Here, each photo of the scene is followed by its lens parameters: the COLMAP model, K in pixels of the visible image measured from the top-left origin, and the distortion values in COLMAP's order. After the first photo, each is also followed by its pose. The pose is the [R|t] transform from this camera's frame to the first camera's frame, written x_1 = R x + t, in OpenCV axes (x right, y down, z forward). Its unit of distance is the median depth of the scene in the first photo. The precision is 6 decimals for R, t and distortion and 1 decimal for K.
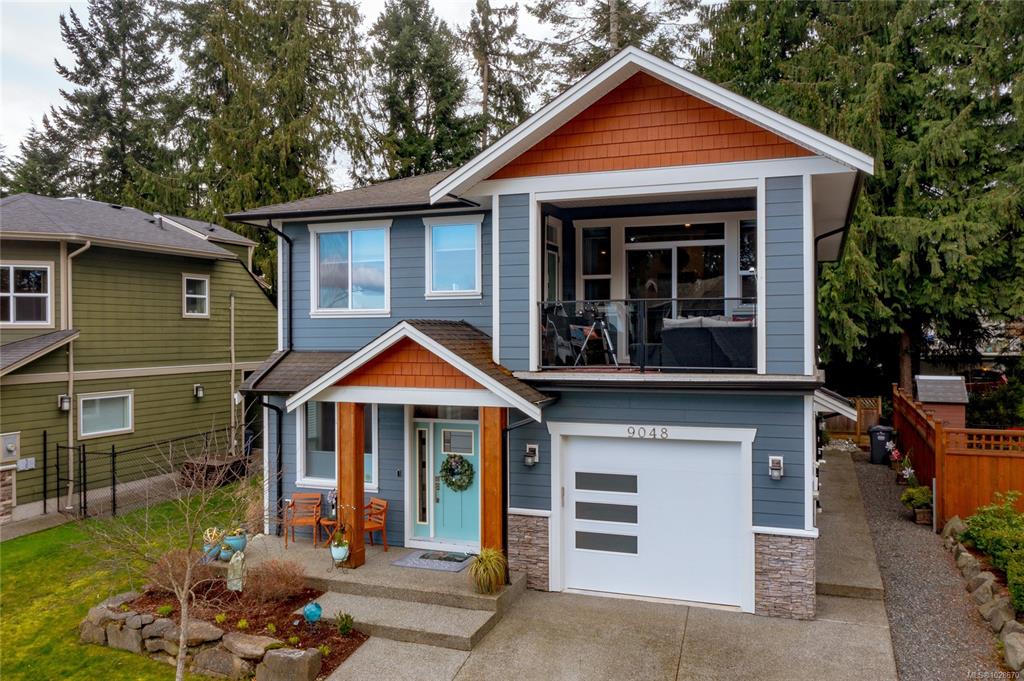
lens RADIAL K [[827.4, 0, 512.0], [0, 827.4, 340.5], [0, 0, 1]] dist [-0.002502, -0.001145]
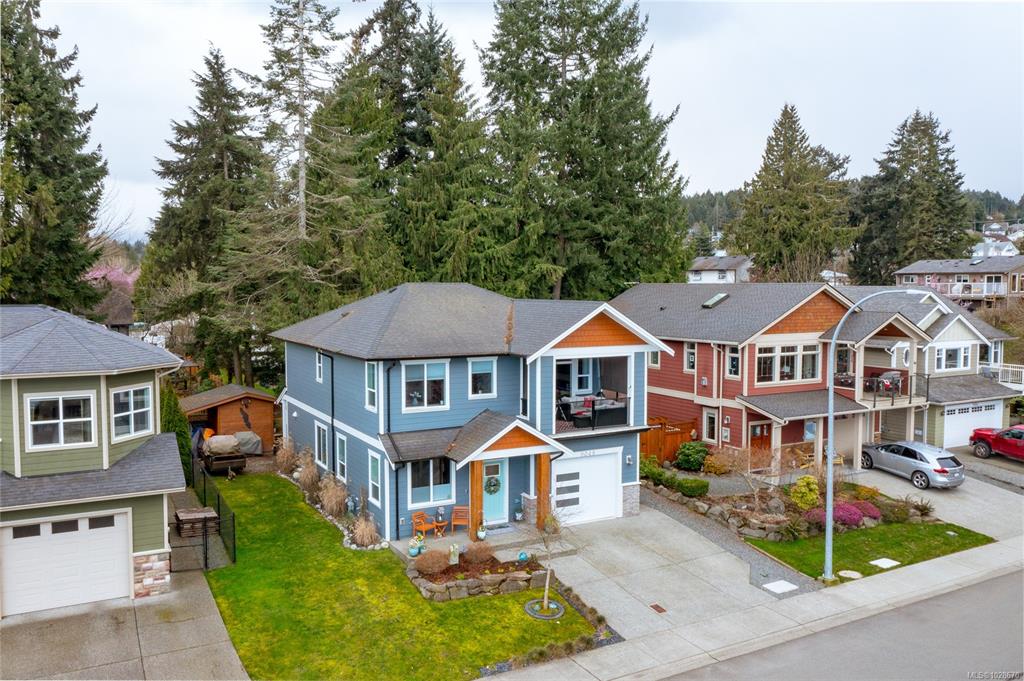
lens RADIAL K [[820.4, 0, 512.0], [0, 820.4, 340.5], [0, 0, 1]] dist [-0.007517, -0.004413]
pose [[0.649373, -0.046550, 0.759044, -1.565167], [0.002263, 0.998239, 0.059283, -0.316651], [-0.760467, -0.036779, 0.648334, -0.322678]]
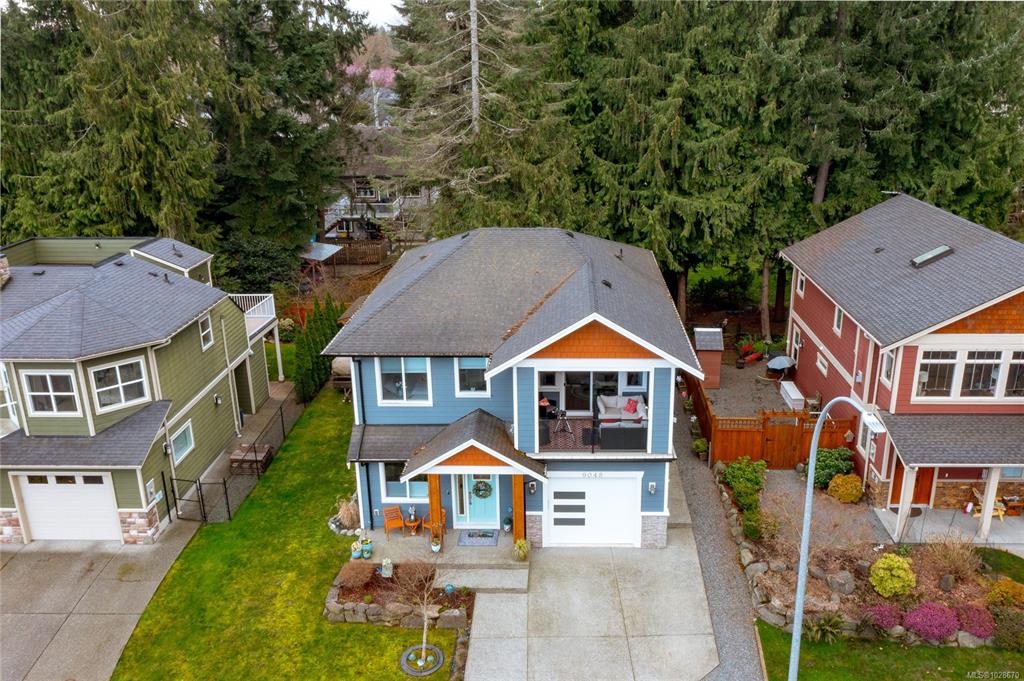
lens RADIAL K [[889.4, 0, 552.0], [0, 889.4, 365.5], [0, 0, 1]] dist [-0.005918, -0.004189]
pose [[0.942332, -0.114206, 0.314591, -0.519727], [0.004556, 0.944267, 0.329150, -0.763600], [-0.334648, -0.308735, 0.890333, -0.736615]]
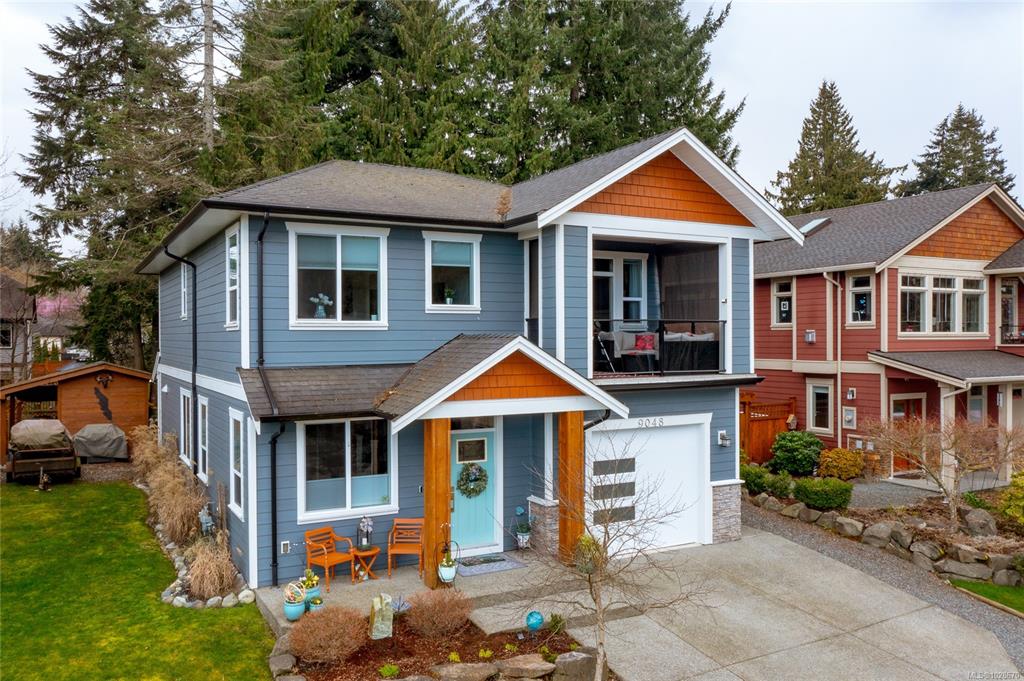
lens RADIAL K [[820.4, 0, 512.0], [0, 820.4, 340.5], [0, 0, 1]] dist [-0.007517, -0.004413]
pose [[0.647737, -0.000974, 0.761863, -0.840055], [0.007697, 0.999957, -0.005265, -0.010418], [-0.761825, 0.009274, 0.647717, 0.295506]]
